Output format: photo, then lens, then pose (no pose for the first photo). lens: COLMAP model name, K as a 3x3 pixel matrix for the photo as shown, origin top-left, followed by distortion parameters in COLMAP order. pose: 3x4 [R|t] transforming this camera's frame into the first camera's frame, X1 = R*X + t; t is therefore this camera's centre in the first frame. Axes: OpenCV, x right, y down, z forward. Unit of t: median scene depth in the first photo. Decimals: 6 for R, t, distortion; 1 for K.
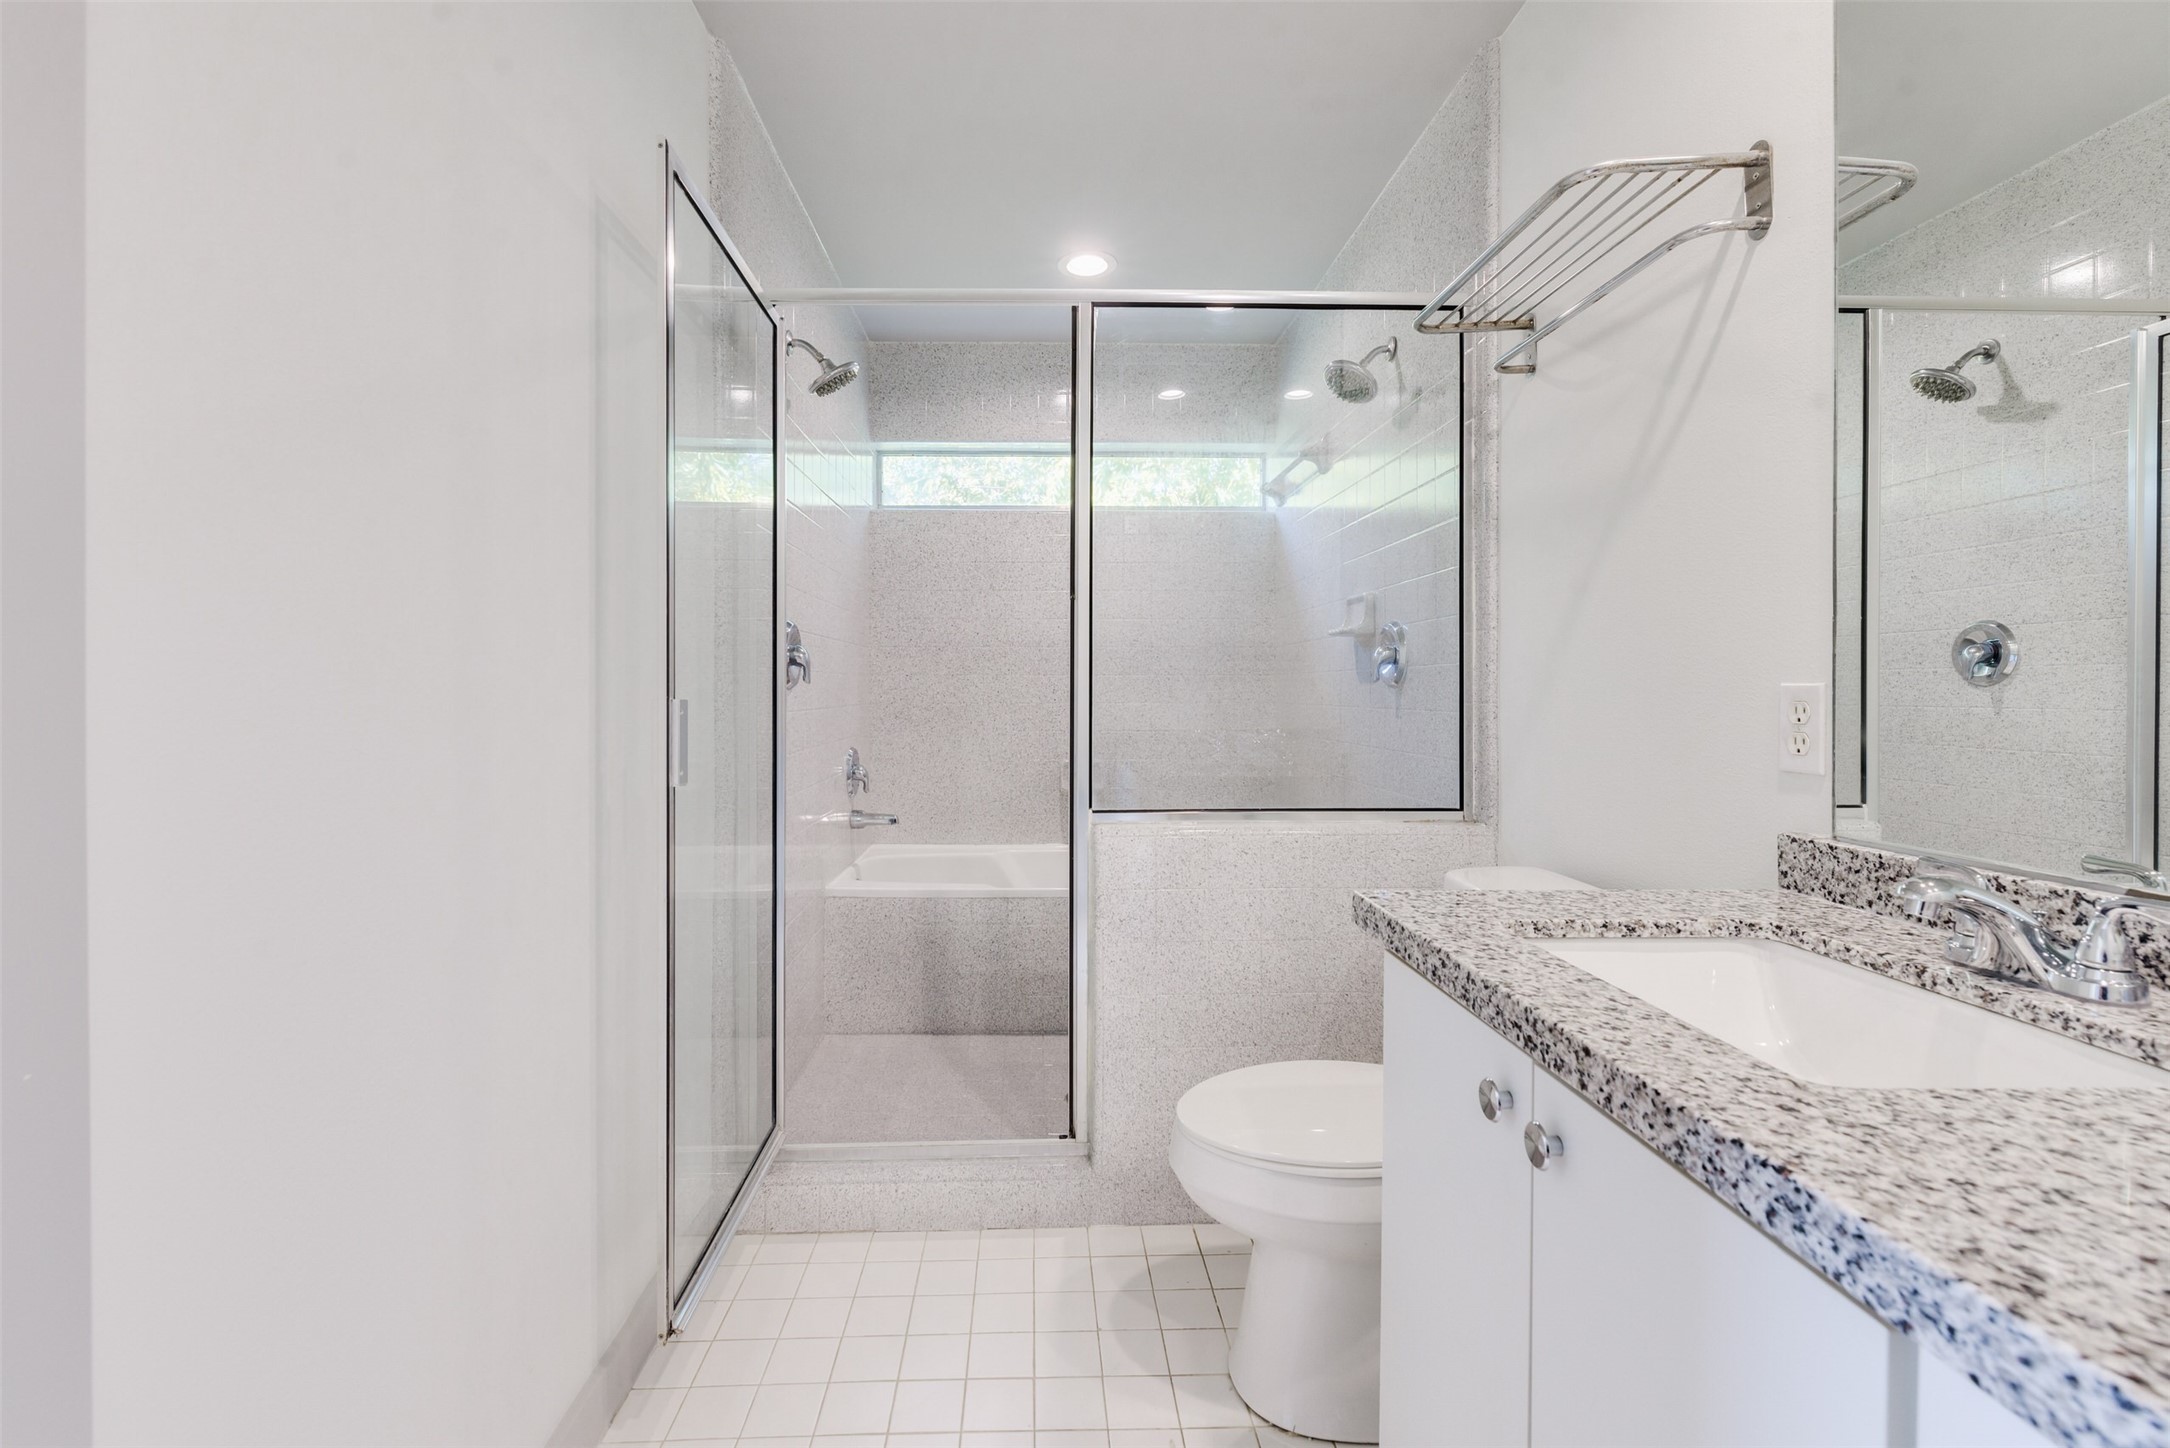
lens RADIAL K [[968.1, 0, 1083.2], [0, 968.1, 698.0], [0, 0, 1]] dist [0.001154, -0.001928]
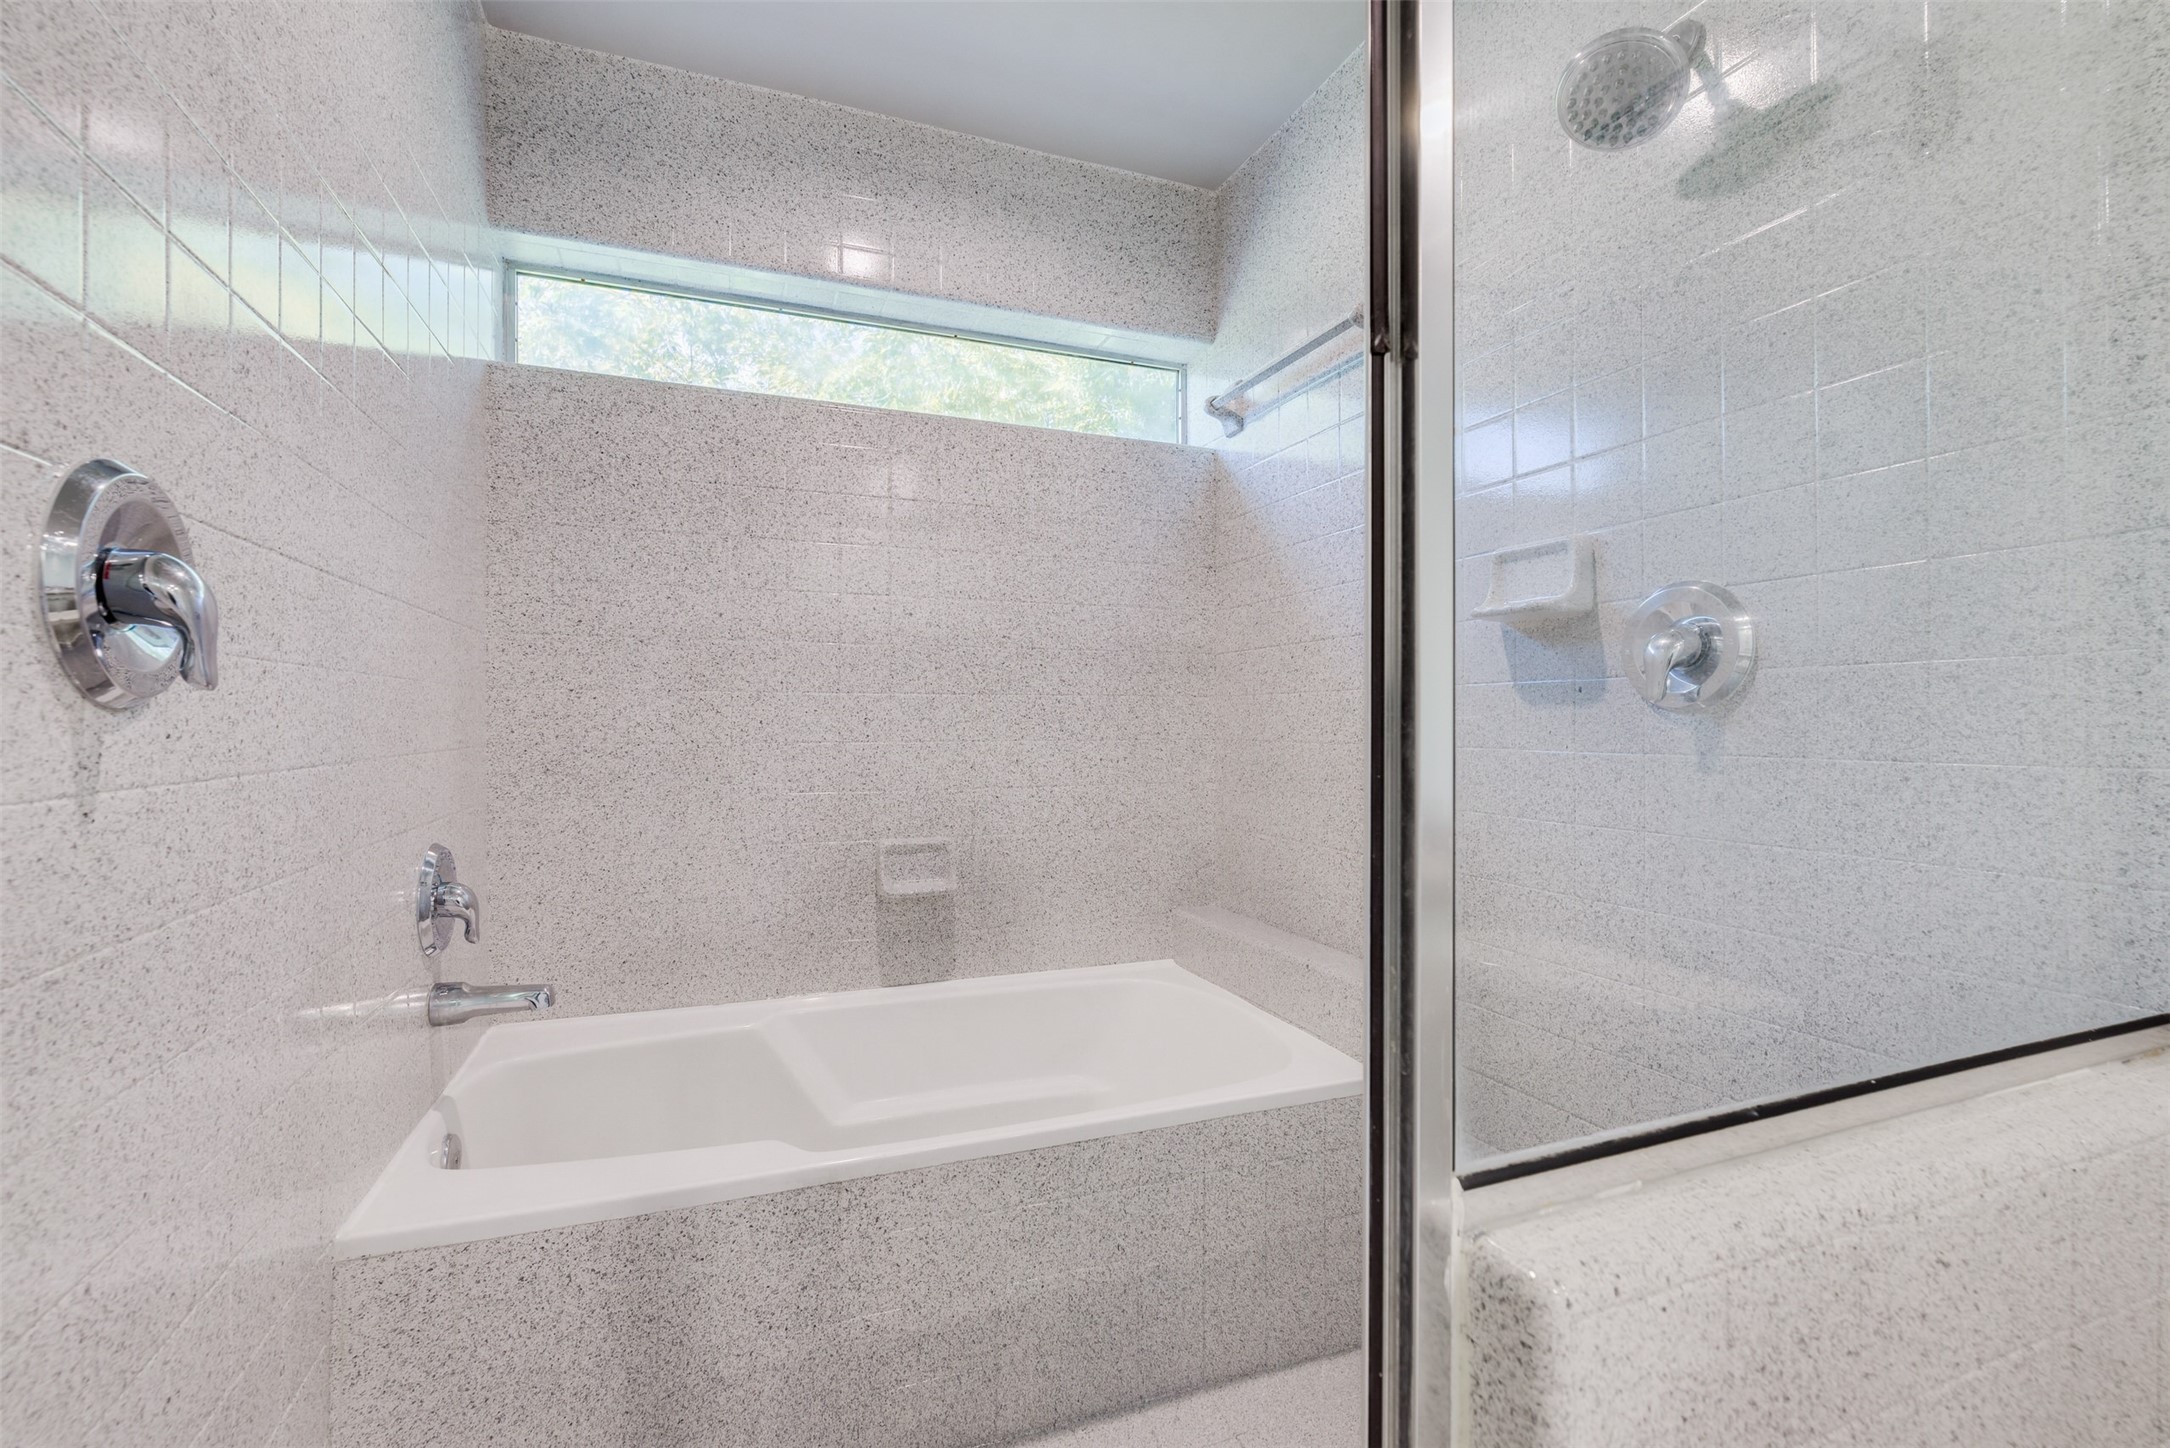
lens RADIAL K [[939.7, 0, 1128.8], [0, 939.7, 725.0], [0, 0, 1]] dist [-0.000906, -0.000288]
pose [[0.932548, 0.000047, 0.361046, -0.166229], [0.001816, 0.999987, -0.004819, -0.003207], [-0.361042, 0.005150, 0.932535, 0.827515]]
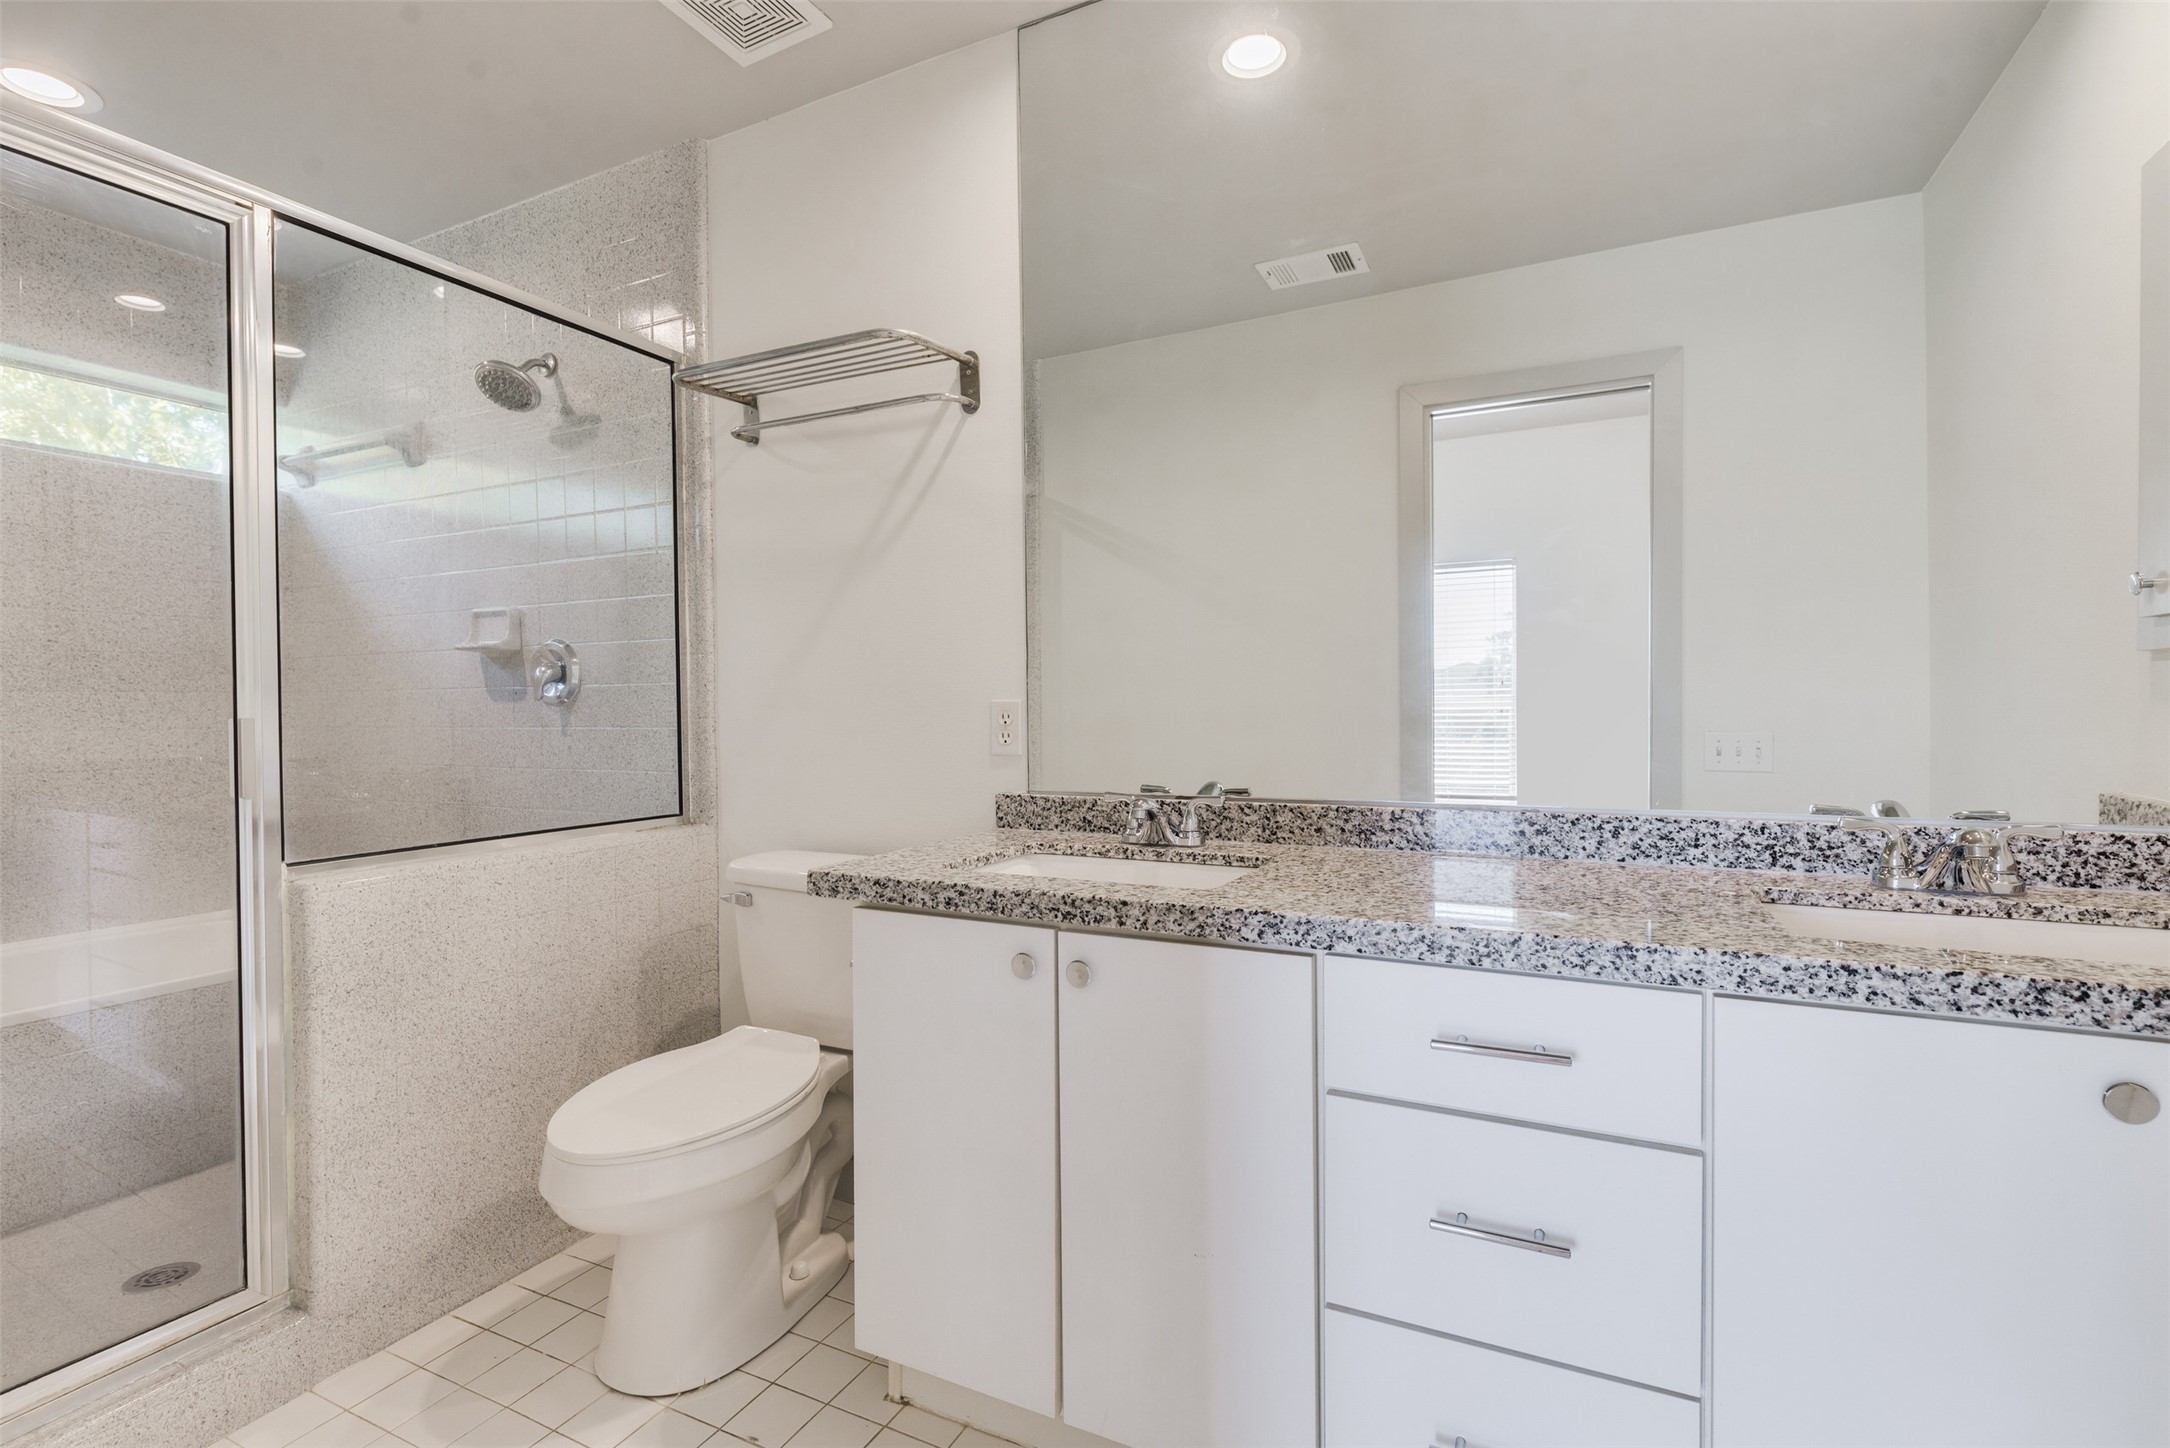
lens RADIAL K [[960.6, 0, 1058.8], [0, 960.6, 719.7], [0, 0, 1]] dist [0.001332, -0.000398]
pose [[0.491572, -0.015906, 0.870692, -0.368570], [0.015452, 0.999835, 0.009541, 0.002389], [-0.870700, 0.008764, 0.491736, 0.078943]]
